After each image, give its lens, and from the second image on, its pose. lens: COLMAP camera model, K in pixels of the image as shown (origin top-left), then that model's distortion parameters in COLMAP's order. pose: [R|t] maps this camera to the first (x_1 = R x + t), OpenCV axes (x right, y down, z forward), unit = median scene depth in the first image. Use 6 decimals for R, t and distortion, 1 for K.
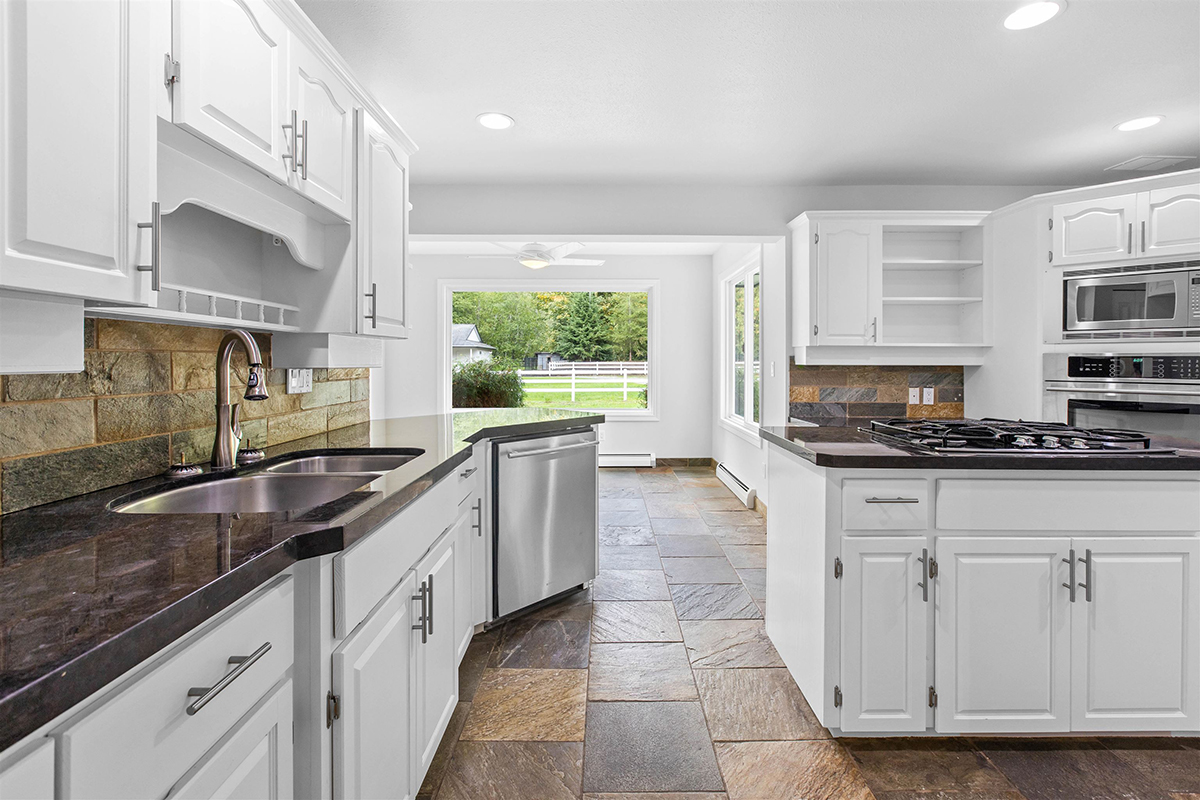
lens RADIAL K [[548.4, 0, 602.8], [0, 548.4, 366.0], [0, 0, 1]] dist [0.001921, 0.000055]
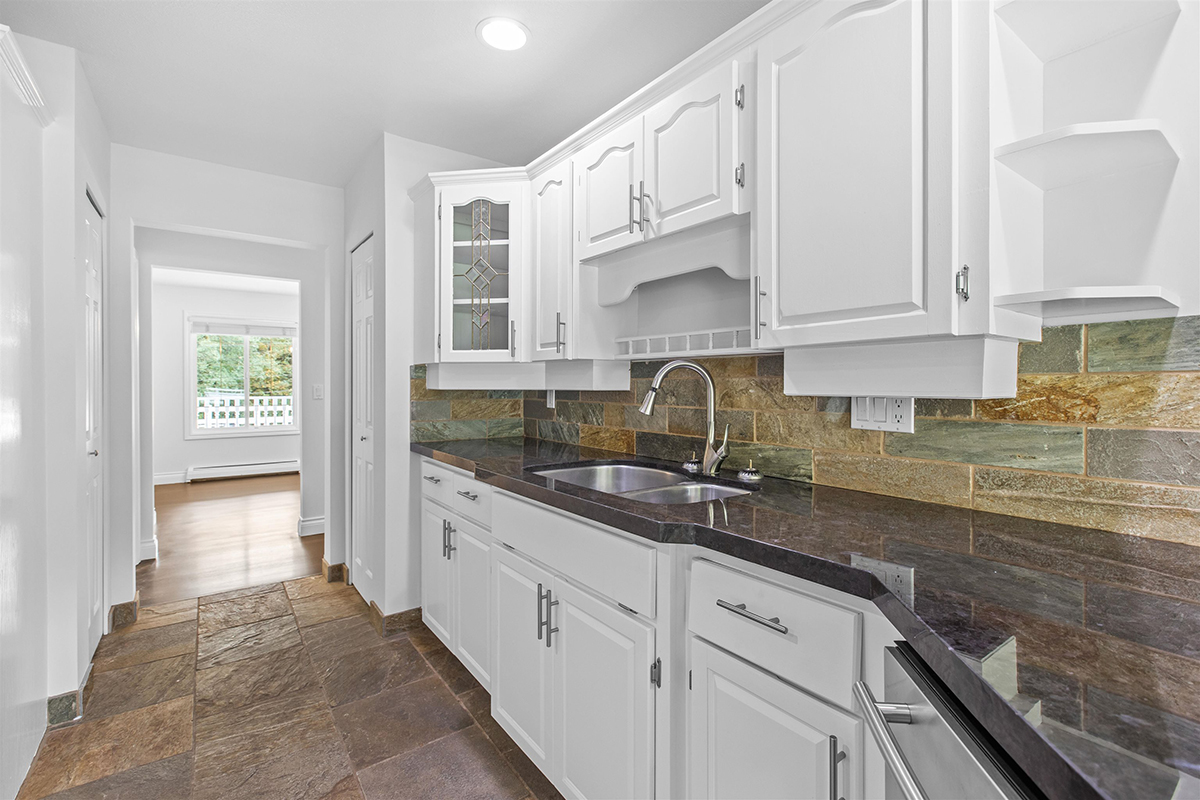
lens RADIAL K [[534.3, 0, 596.5], [0, 534.3, 383.7], [0, 0, 1]] dist [0.001995, 0.000519]
pose [[-0.806595, 0.000007, -0.591104, 0.082198], [-0.004403, 0.999972, 0.006020, -0.007371], [0.591088, 0.007459, -0.806573, 0.738692]]
